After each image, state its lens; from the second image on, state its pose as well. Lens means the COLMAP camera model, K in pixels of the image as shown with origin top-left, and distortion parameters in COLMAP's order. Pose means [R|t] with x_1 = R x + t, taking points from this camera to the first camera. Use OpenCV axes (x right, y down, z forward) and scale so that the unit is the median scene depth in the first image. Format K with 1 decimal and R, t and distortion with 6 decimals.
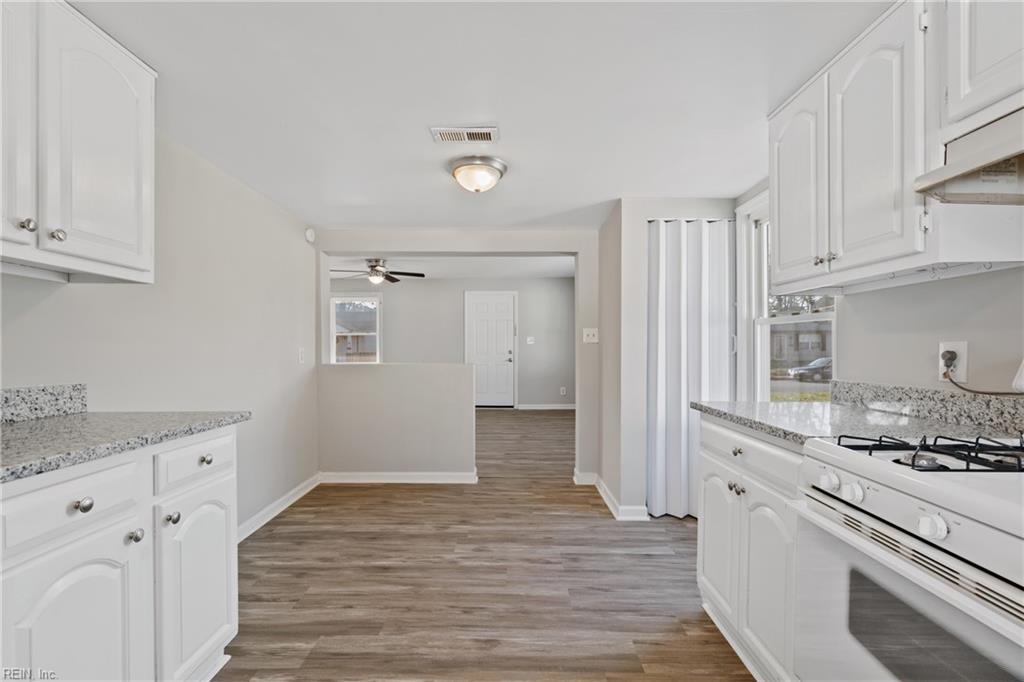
lens RADIAL K [[442.8, 0, 508.9], [0, 442.8, 344.3], [0, 0, 1]] dist [-0.000830, -0.000257]
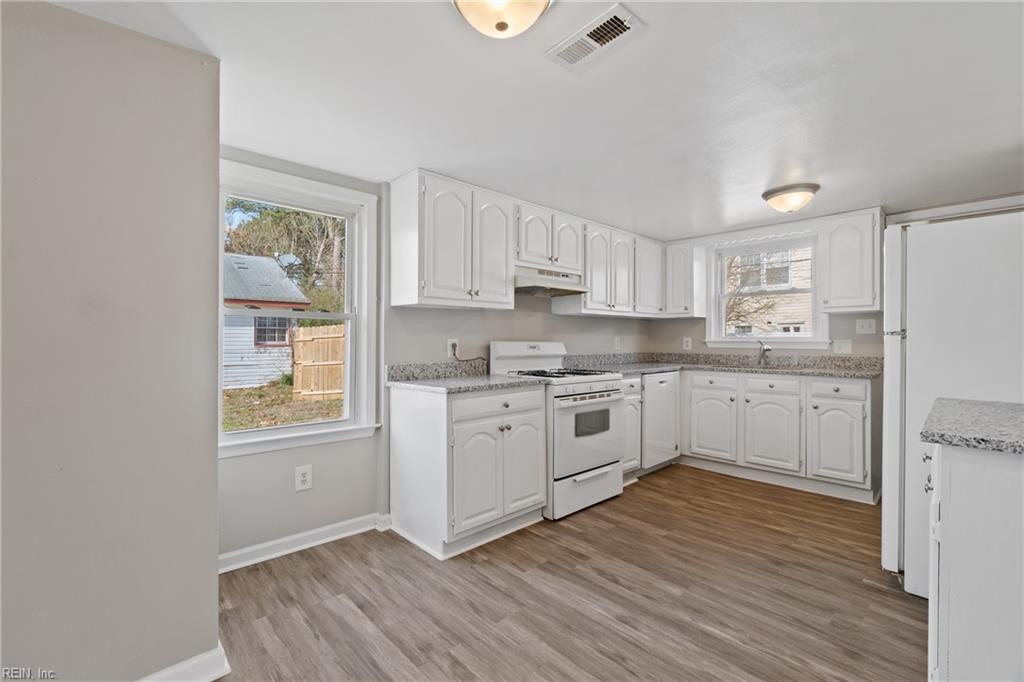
lens RADIAL K [[442.8, 0, 505.6], [0, 442.8, 339.0], [0, 0, 1]] dist [-0.000830, -0.000257]
pose [[-0.682998, 0.000050, 0.730420, -0.607945], [-0.005874, 0.999967, -0.005561, 0.004994], [-0.730397, -0.008089, -0.682975, 1.890849]]
